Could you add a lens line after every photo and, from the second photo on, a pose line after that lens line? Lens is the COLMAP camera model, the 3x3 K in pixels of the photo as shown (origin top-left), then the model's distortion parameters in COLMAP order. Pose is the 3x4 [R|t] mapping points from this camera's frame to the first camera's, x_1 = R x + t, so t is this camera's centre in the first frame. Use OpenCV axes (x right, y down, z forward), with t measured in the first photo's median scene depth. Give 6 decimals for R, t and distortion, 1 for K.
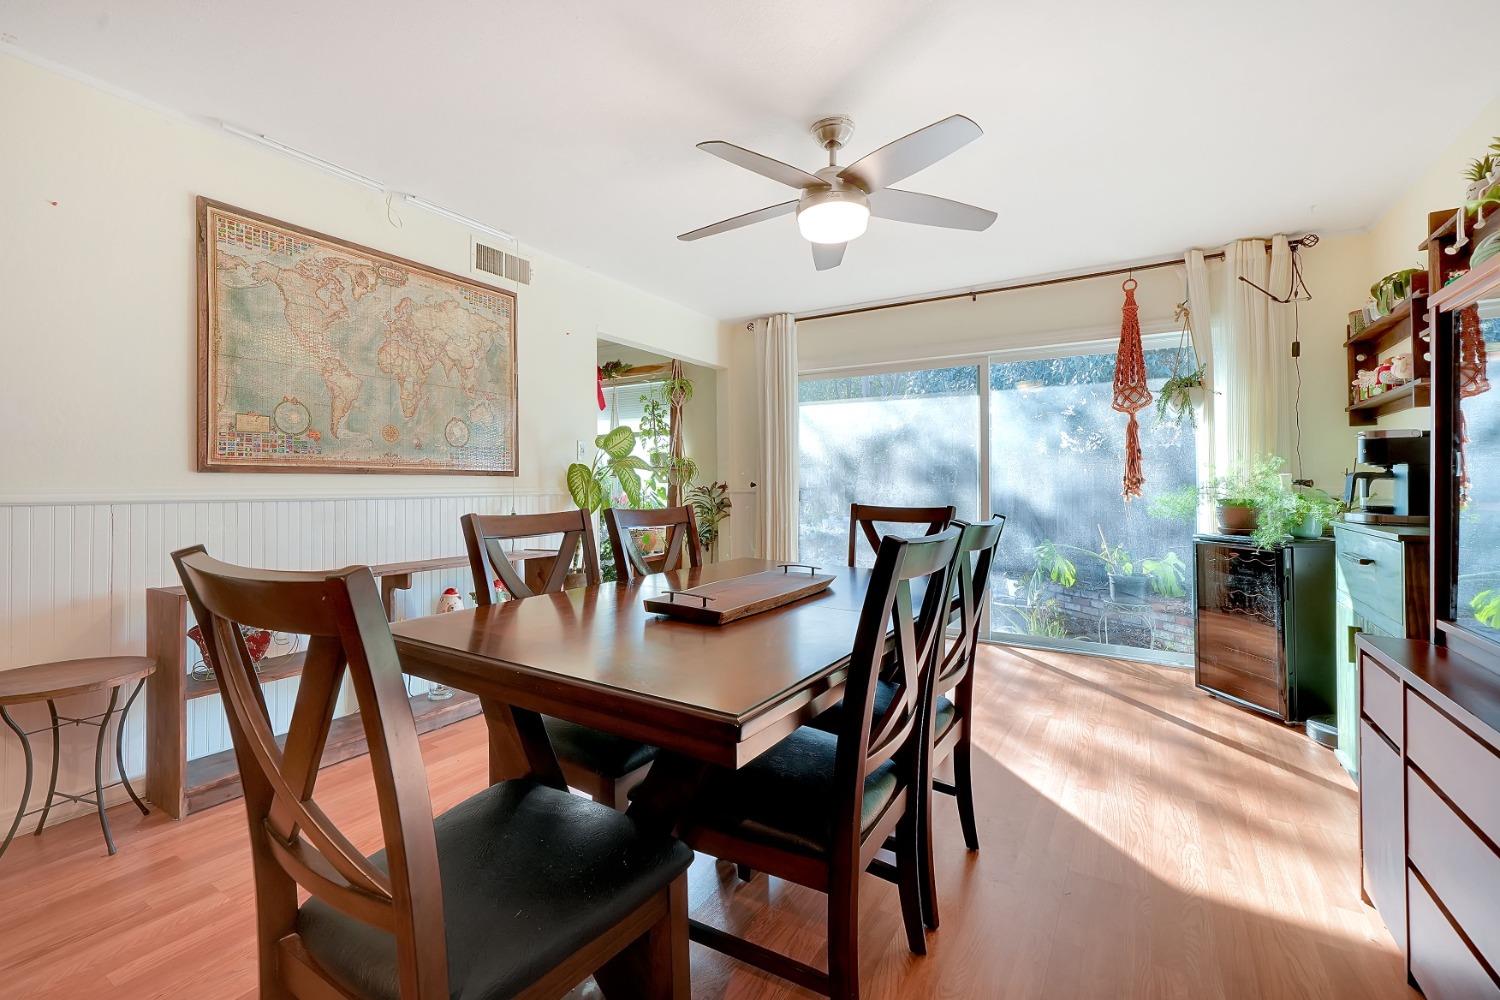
lens RADIAL K [[638.2, 0, 744.9], [0, 638.2, 480.9], [0, 0, 1]] dist [0.001095, 0.000244]
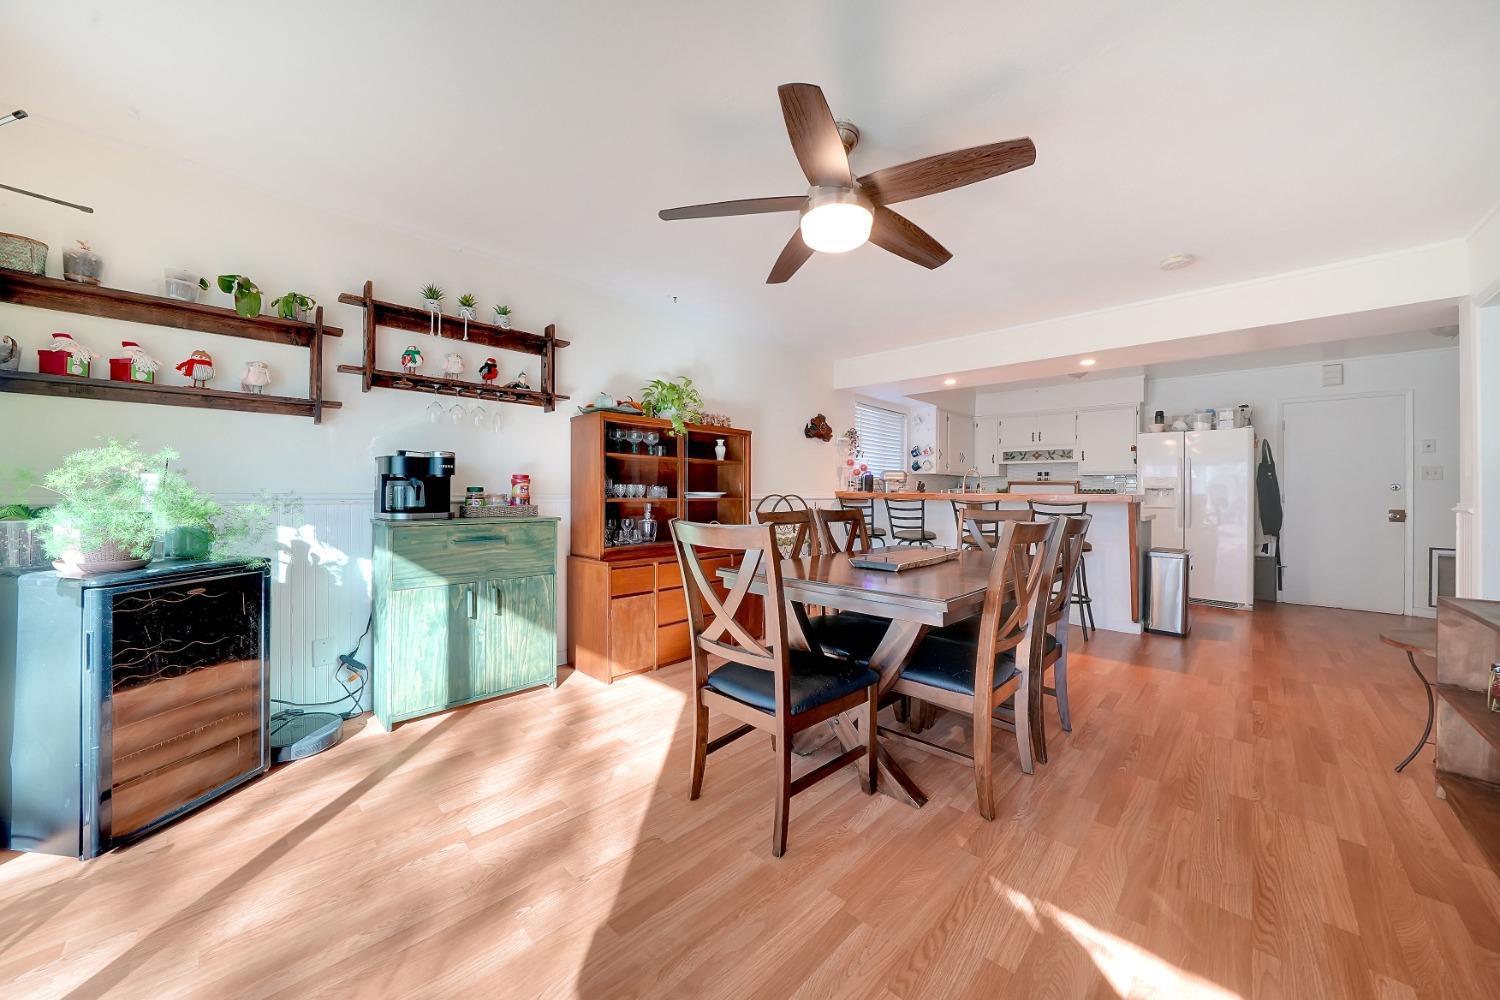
lens RADIAL K [[524.6, 0, 745.2], [0, 524.6, 490.8], [0, 0, 1]] dist [-0.019190, 0.000358]
pose [[-0.976597, -0.004011, 0.215042, 0.069471], [-0.006171, 0.999937, -0.009374, 0.007863], [-0.214991, -0.010482, -0.976560, 1.257209]]
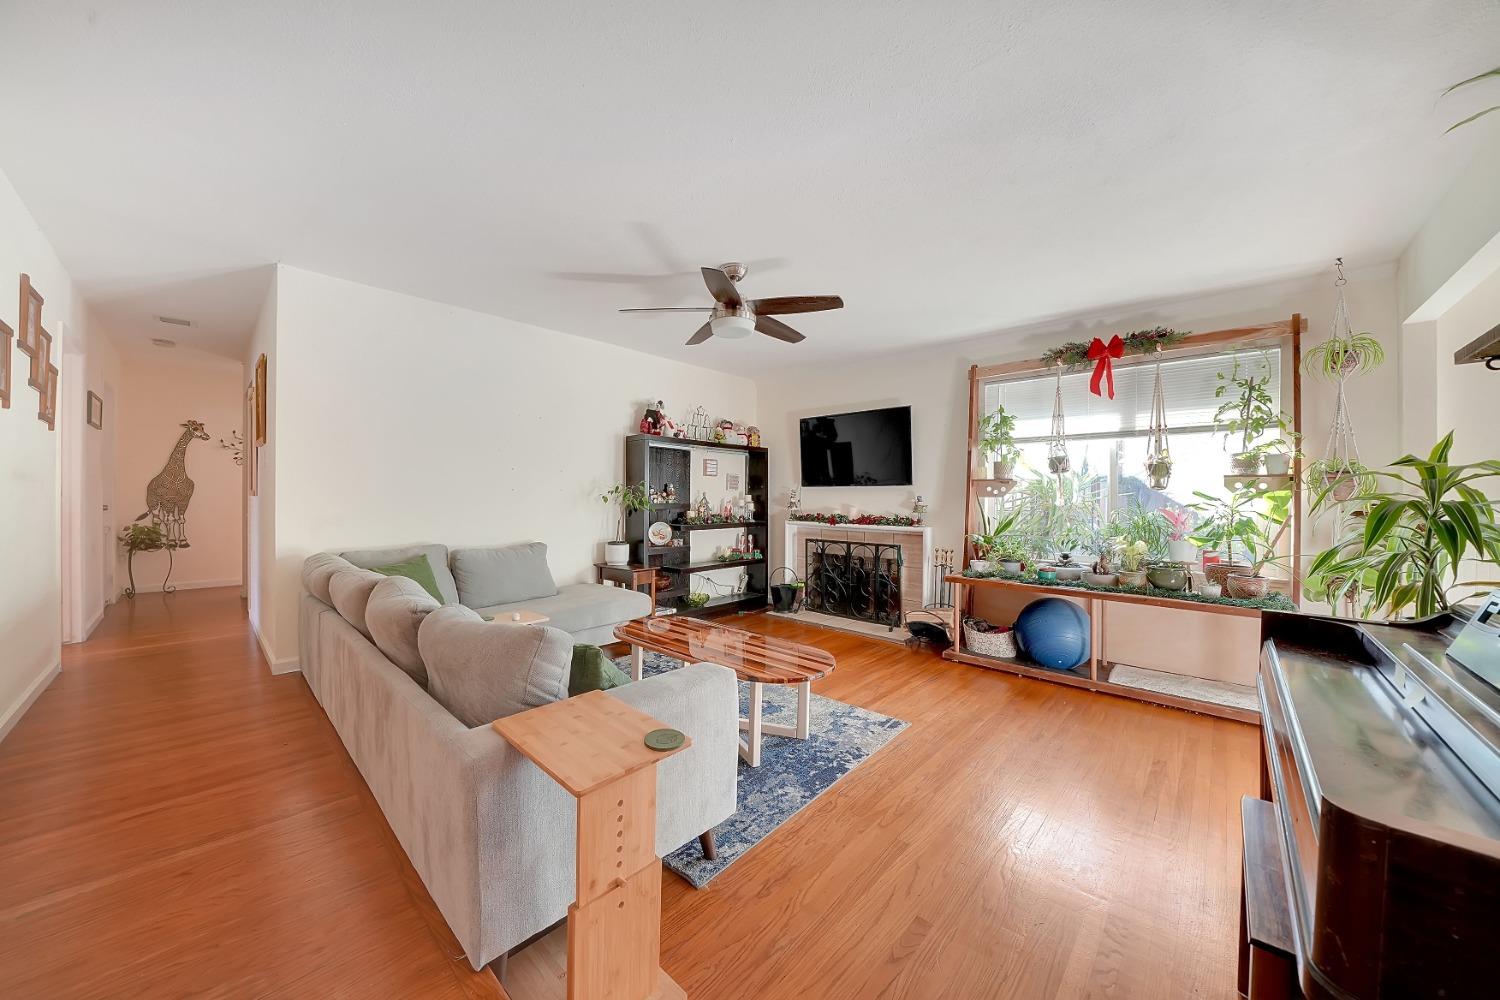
lens RADIAL K [[517.6, 0, 743.4], [0, 517.6, 500.1], [0, 0, 1]] dist [-0.028864, 0.003720]
pose [[0.980767, 0.011270, -0.194857, -0.942236], [-0.009694, 0.999912, 0.009040, 0.008839], [0.194942, -0.006977, 0.980790, 0.595028]]
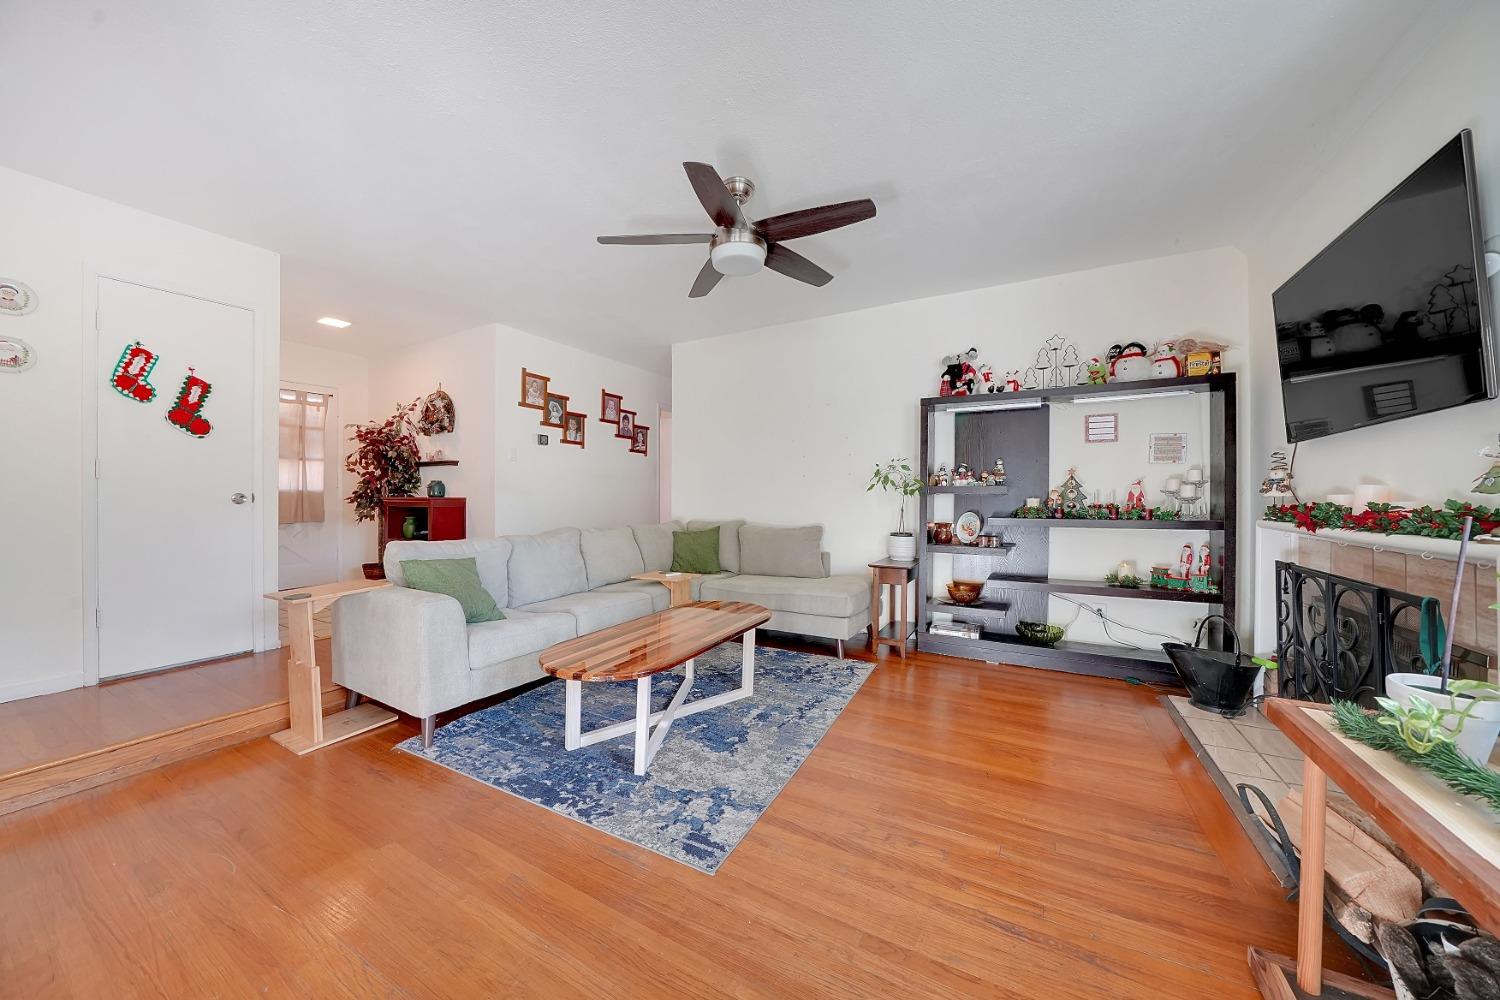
lens RADIAL K [[519.5, 0, 741.8], [0, 519.5, 496.8], [0, 0, 1]] dist [-0.022675, 0.000020]
pose [[0.037853, 0.000508, -0.999283, -0.421167], [0.002622, 0.999996, 0.000608, 0.050407], [0.999280, -0.002643, 0.037851, 1.427665]]
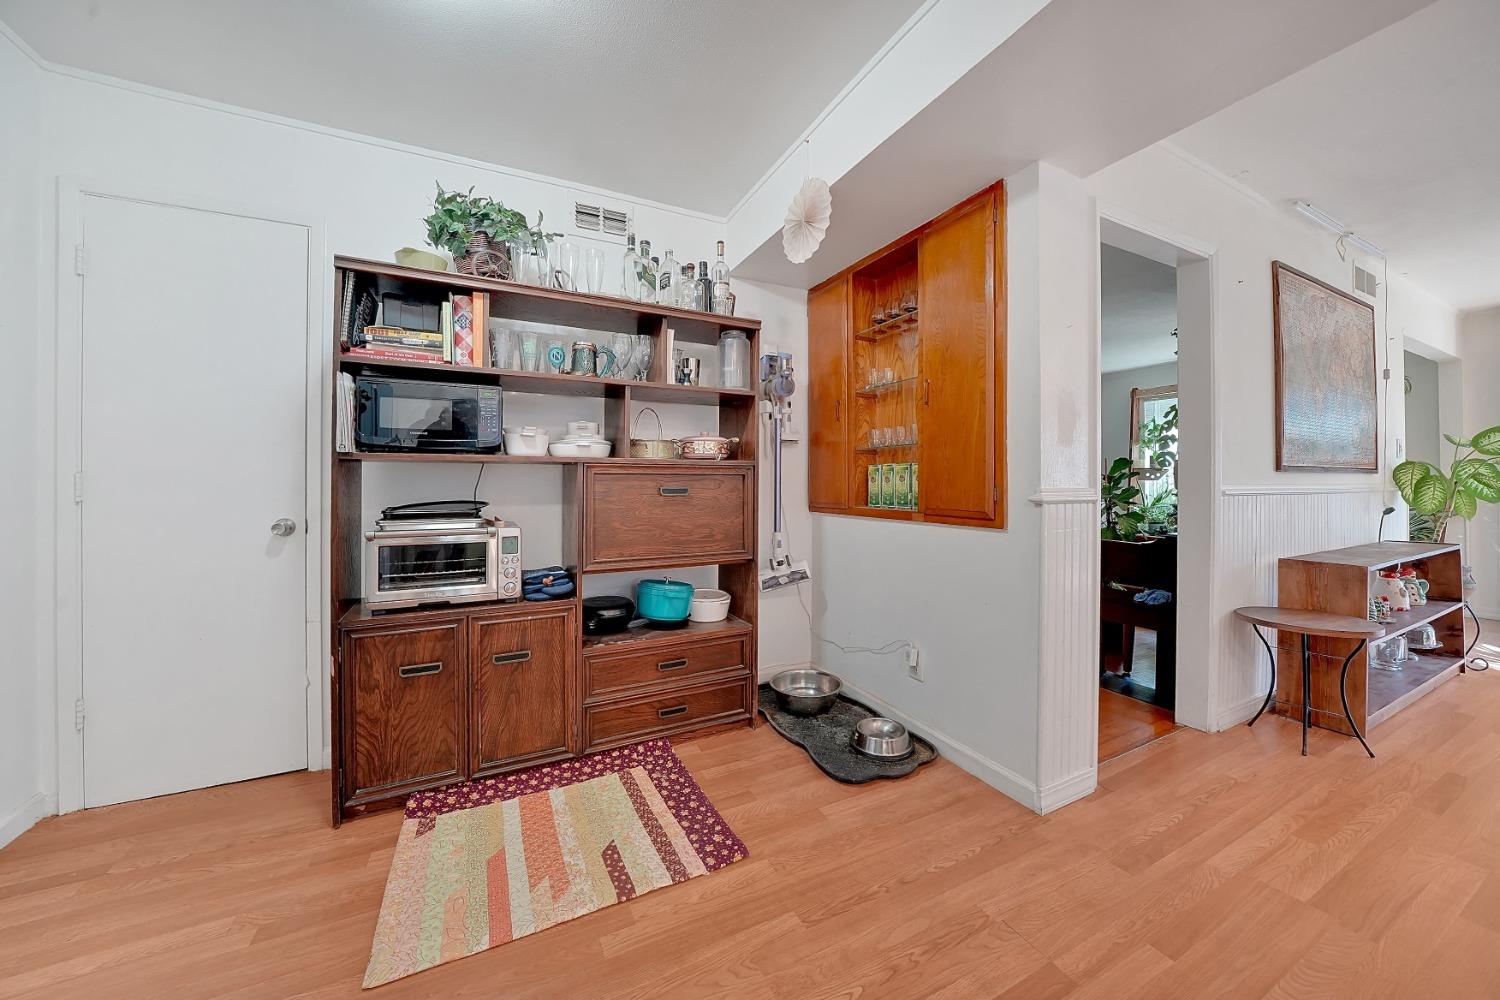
lens RADIAL K [[530.3, 0, 748.3], [0, 530.3, 480.5], [0, 0, 1]] dist [-0.018443, 0.000190]
pose [[0.850820, 0.001212, -0.525455, -0.824589], [0.001014, 0.999992, 0.003948, -0.000228], [0.525456, -0.003892, 0.850812, -0.316610]]
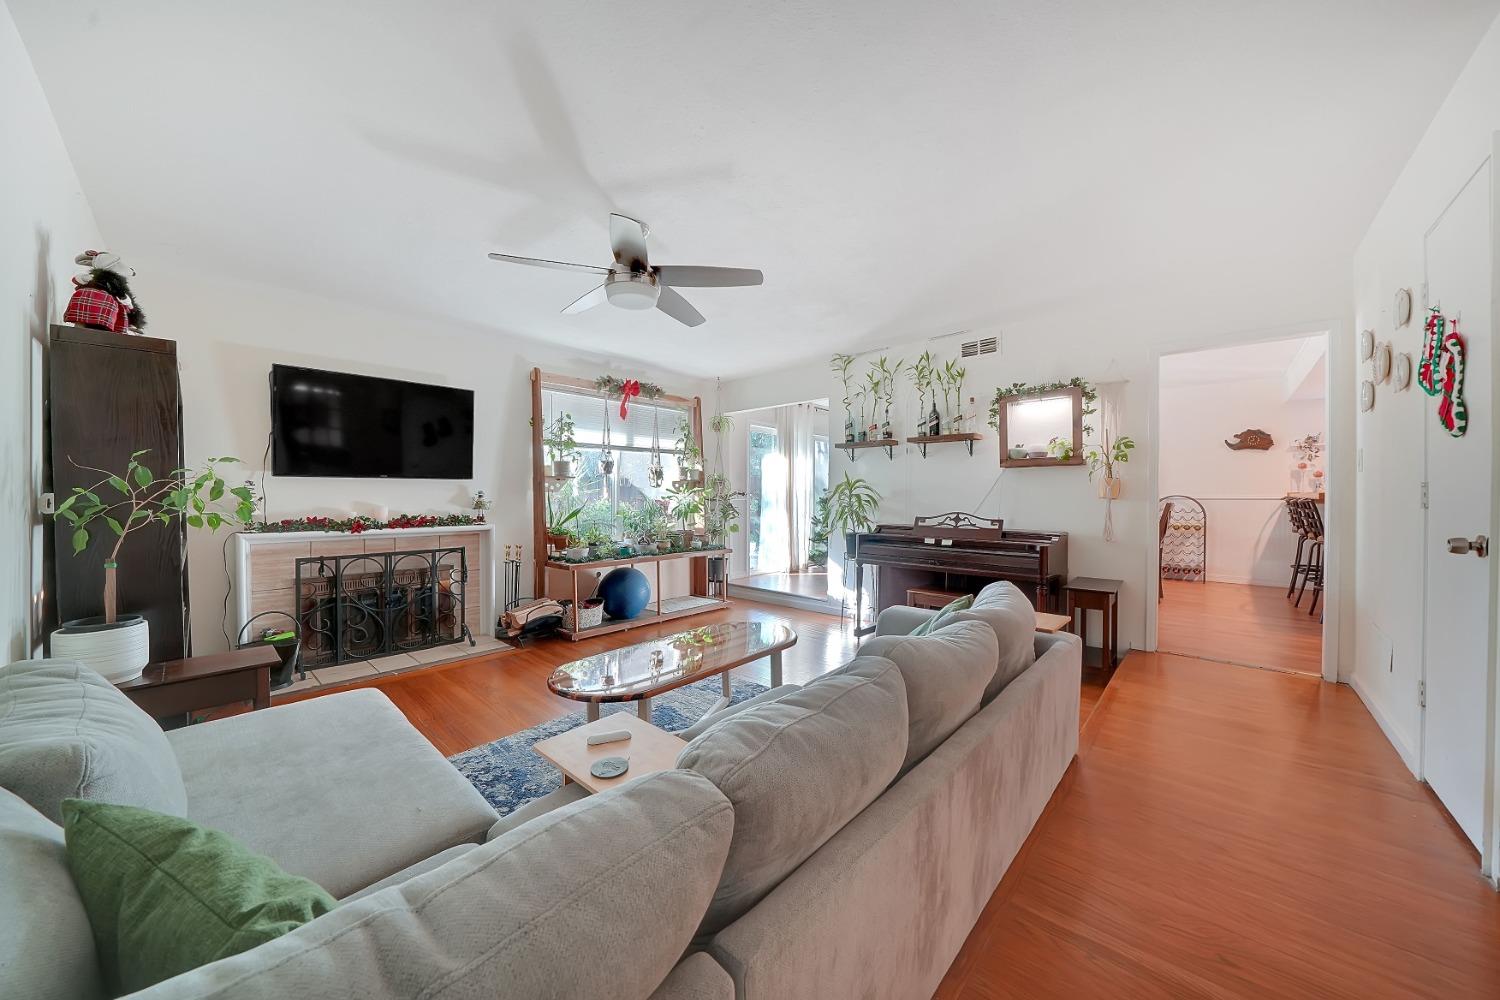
lens RADIAL K [[519.5, 0, 741.8], [0, 519.5, 496.8], [0, 0, 1]] dist [-0.022675, 0.000020]
pose [[0.190705, -0.003178, 0.981642, -1.842660], [-0.005589, 0.999975, 0.004323, 0.010569], [-0.981632, -0.006310, 0.190682, 1.149174]]
